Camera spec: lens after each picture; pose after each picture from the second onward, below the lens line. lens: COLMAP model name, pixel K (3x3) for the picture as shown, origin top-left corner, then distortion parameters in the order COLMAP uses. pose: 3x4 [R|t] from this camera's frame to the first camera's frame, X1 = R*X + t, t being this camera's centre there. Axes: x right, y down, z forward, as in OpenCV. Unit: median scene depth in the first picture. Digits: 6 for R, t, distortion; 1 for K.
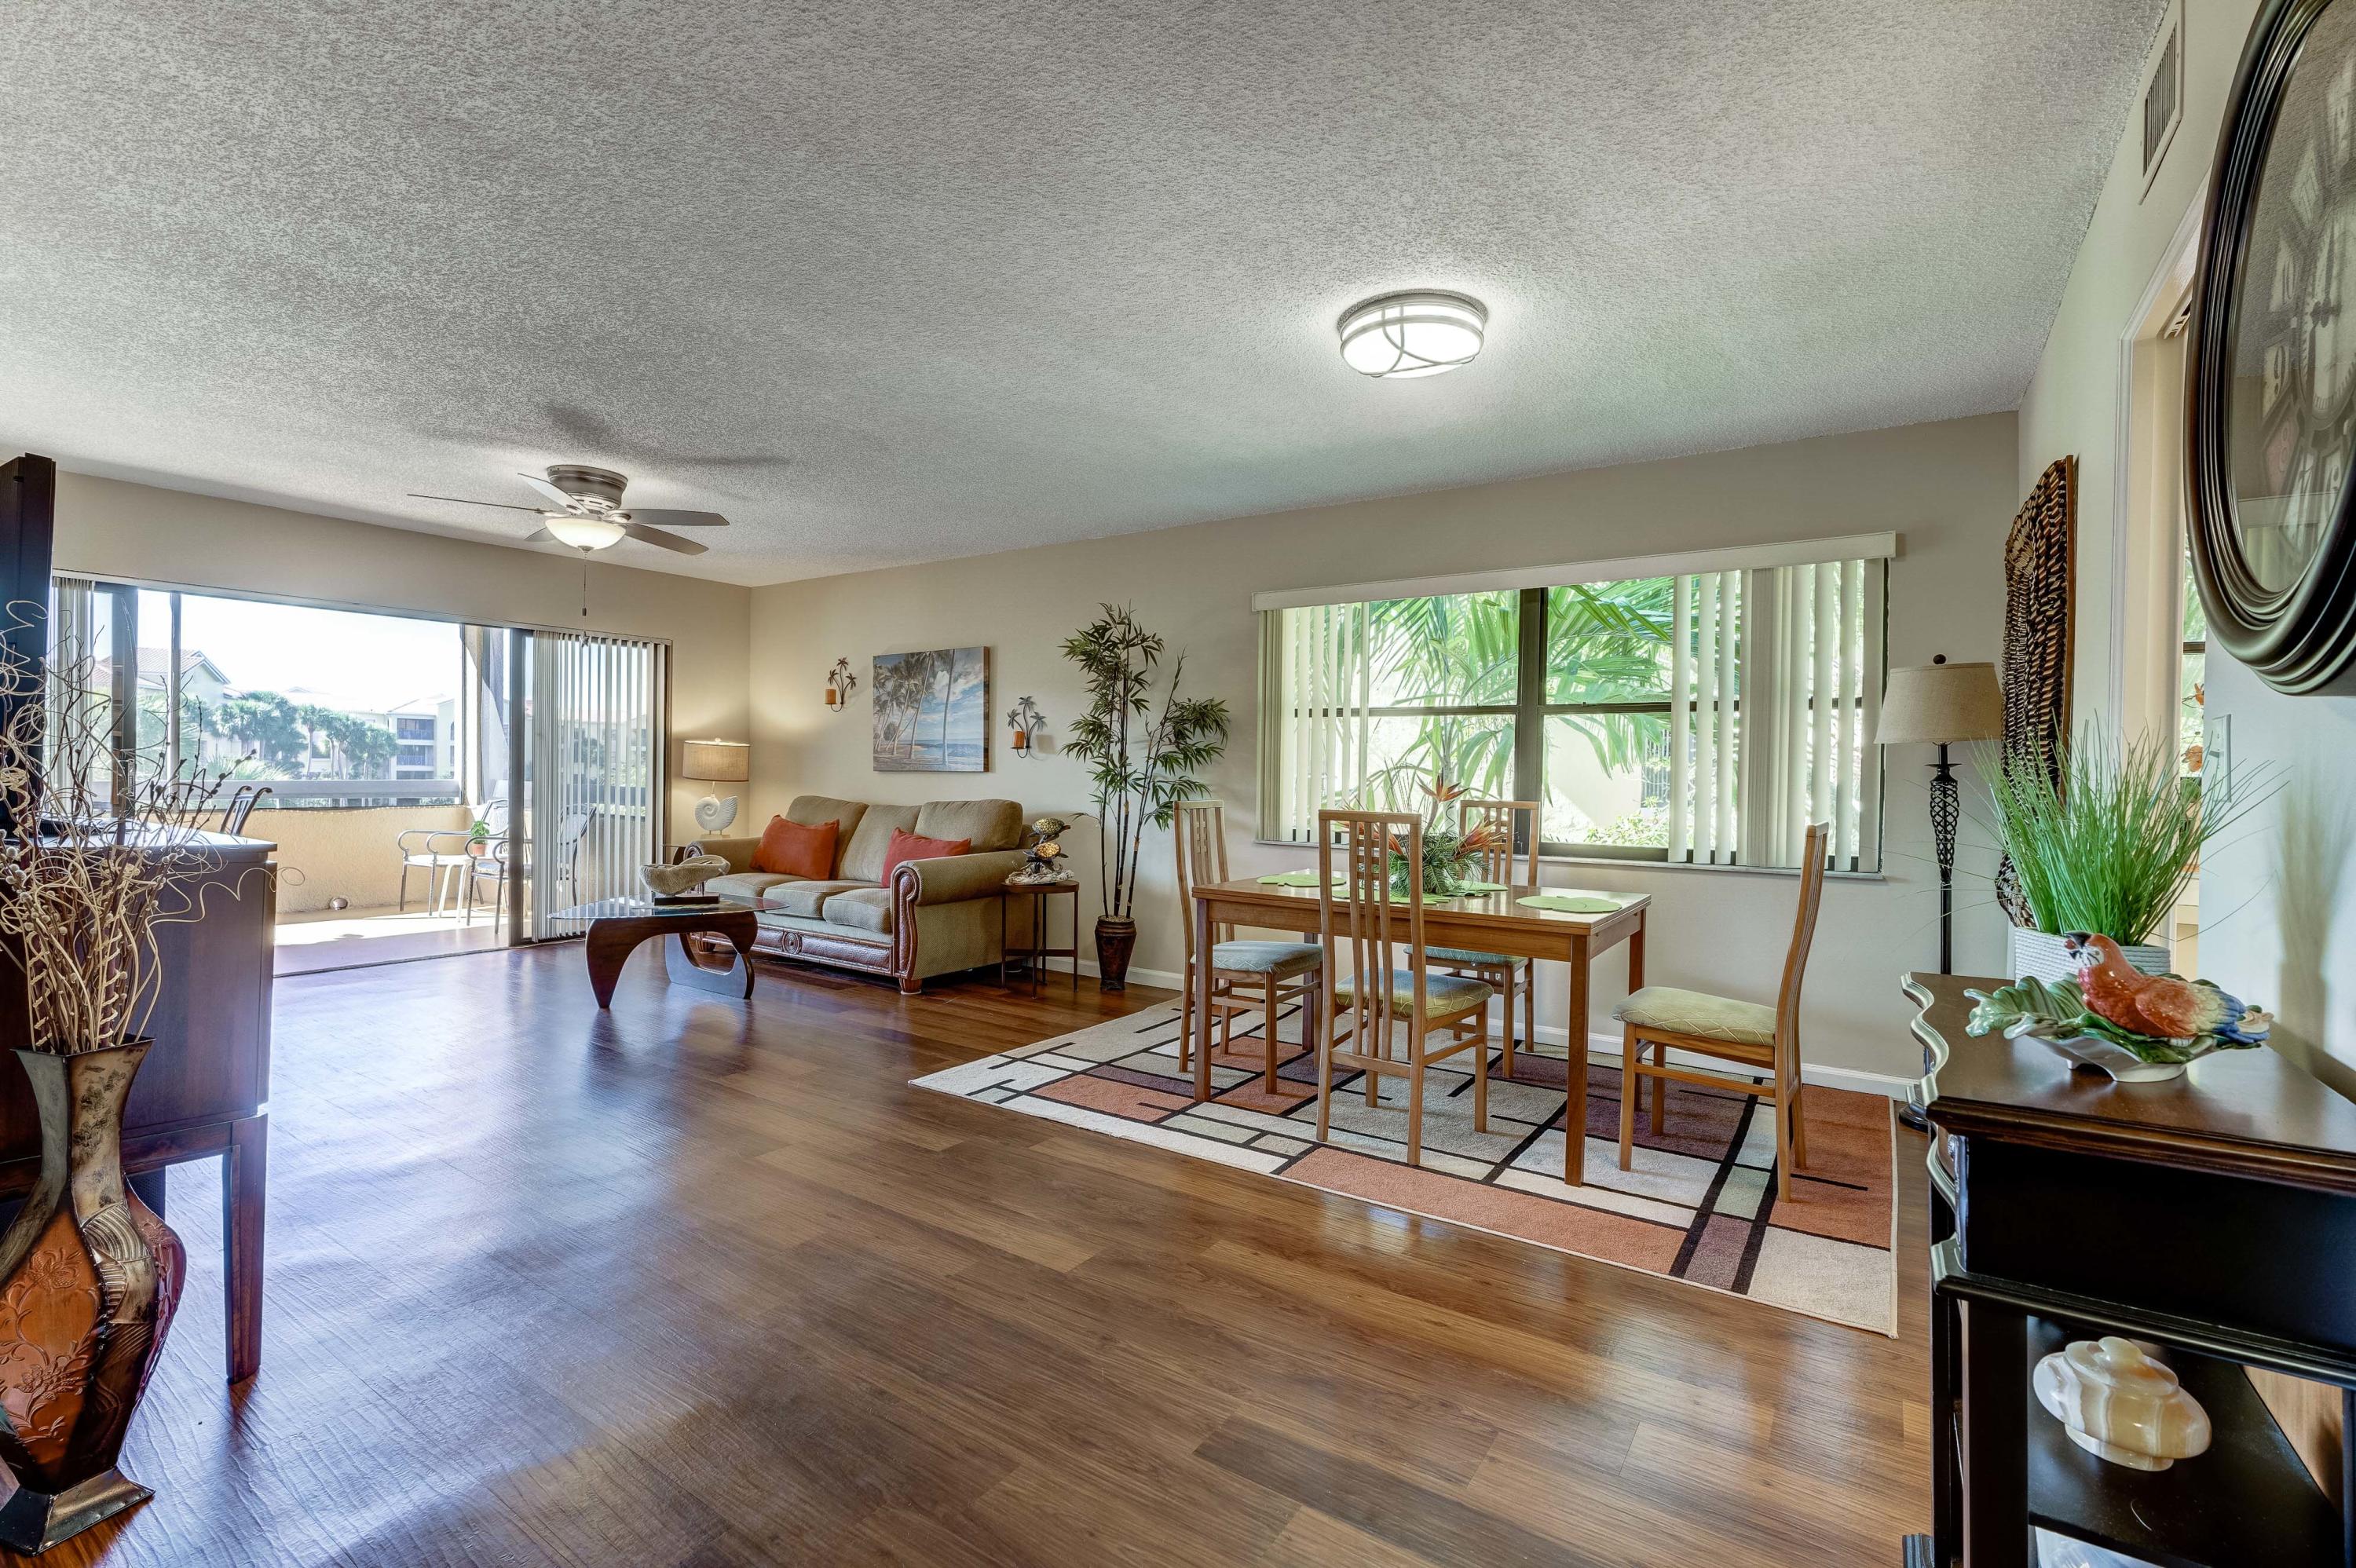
lens RADIAL K [[1051.3, 0, 1177.4], [0, 1051.3, 779.6], [0, 0, 1]] dist [-0.006476, 0.001283]
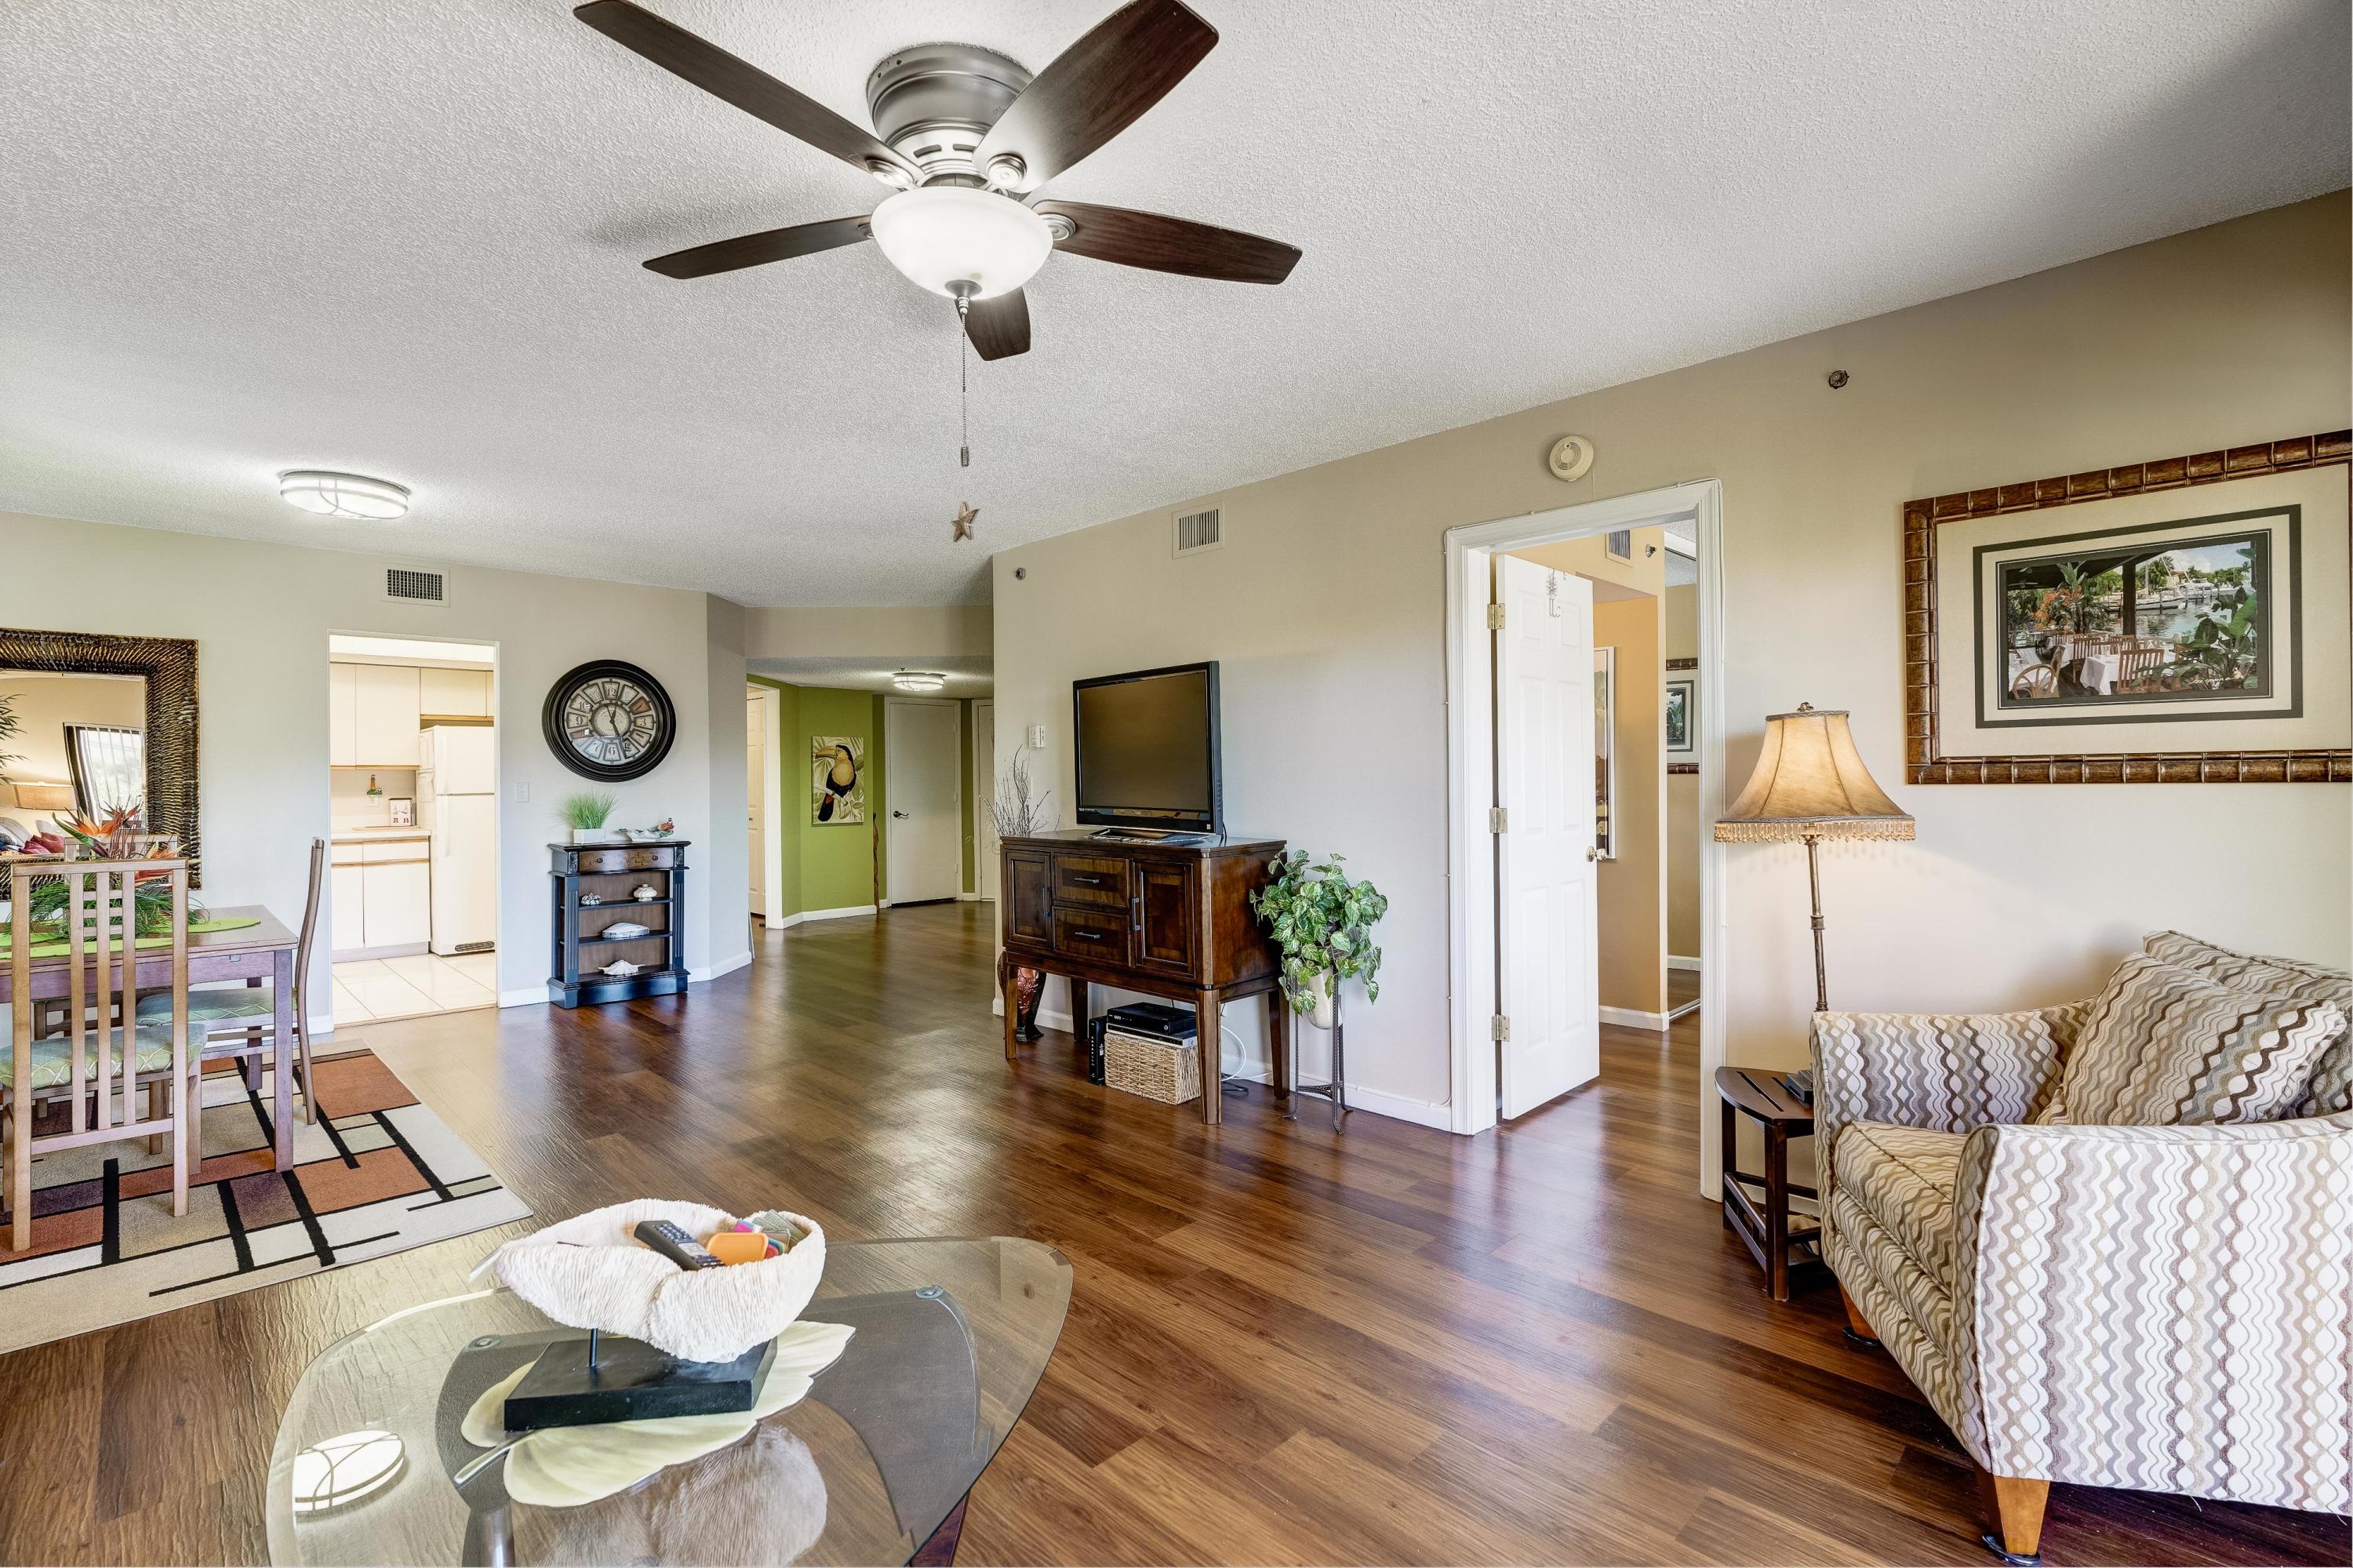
lens RADIAL K [[1050.1, 0, 1175.9], [0, 1050.1, 779.6], [0, 0, 1]] dist [-0.006476, 0.001283]
pose [[-0.981478, -0.006637, 0.191461, -0.537798], [-0.004260, 0.999909, 0.012822, -0.030136], [-0.191529, 0.011769, -0.981416, 1.025841]]
